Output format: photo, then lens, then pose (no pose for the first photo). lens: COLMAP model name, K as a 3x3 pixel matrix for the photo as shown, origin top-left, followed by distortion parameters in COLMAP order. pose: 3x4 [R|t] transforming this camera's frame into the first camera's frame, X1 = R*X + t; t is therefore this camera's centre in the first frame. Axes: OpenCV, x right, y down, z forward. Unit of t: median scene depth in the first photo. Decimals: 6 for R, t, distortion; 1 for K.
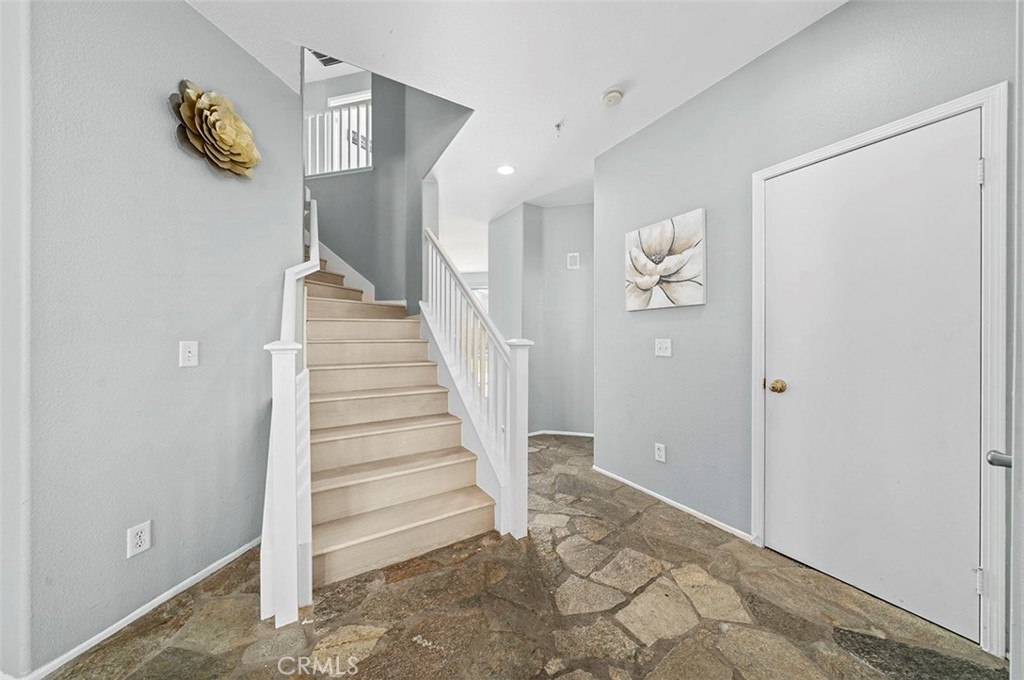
lens RADIAL K [[345.7, 0, 508.4], [0, 345.7, 339.0], [0, 0, 1]] dist [0.000667, -0.000036]
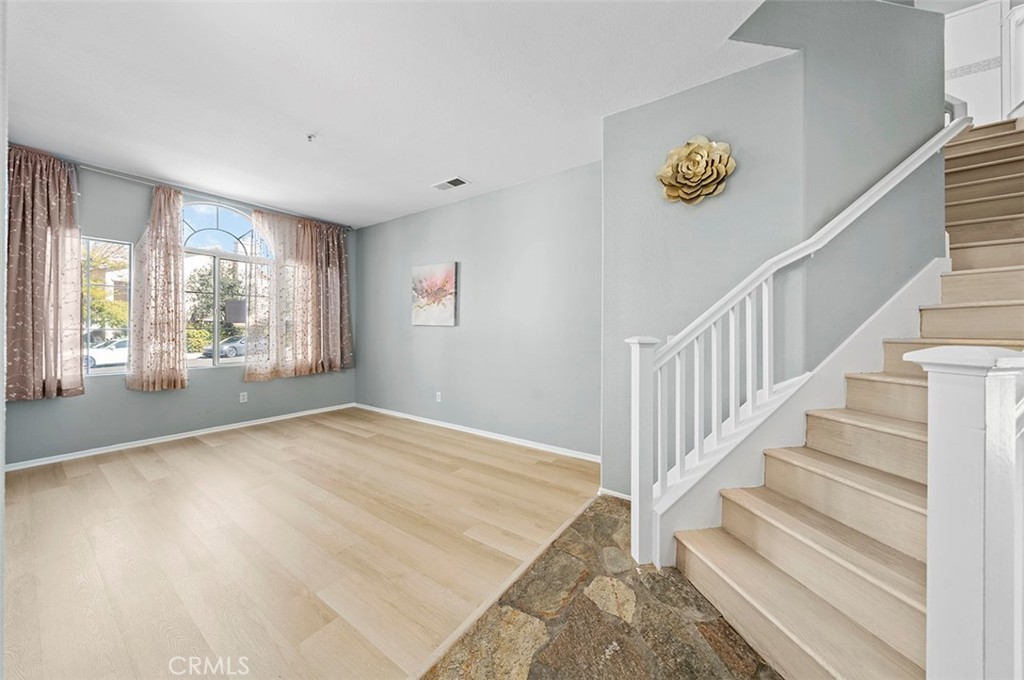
lens RADIAL K [[345.7, 0, 507.4], [0, 345.7, 331.4], [0, 0, 1]] dist [0.000667, -0.000036]
pose [[-0.352844, -0.000477, -0.935682, 0.662571], [-0.007045, 0.999973, 0.002147, -0.010897], [0.935656, 0.007349, -0.352838, 0.933804]]
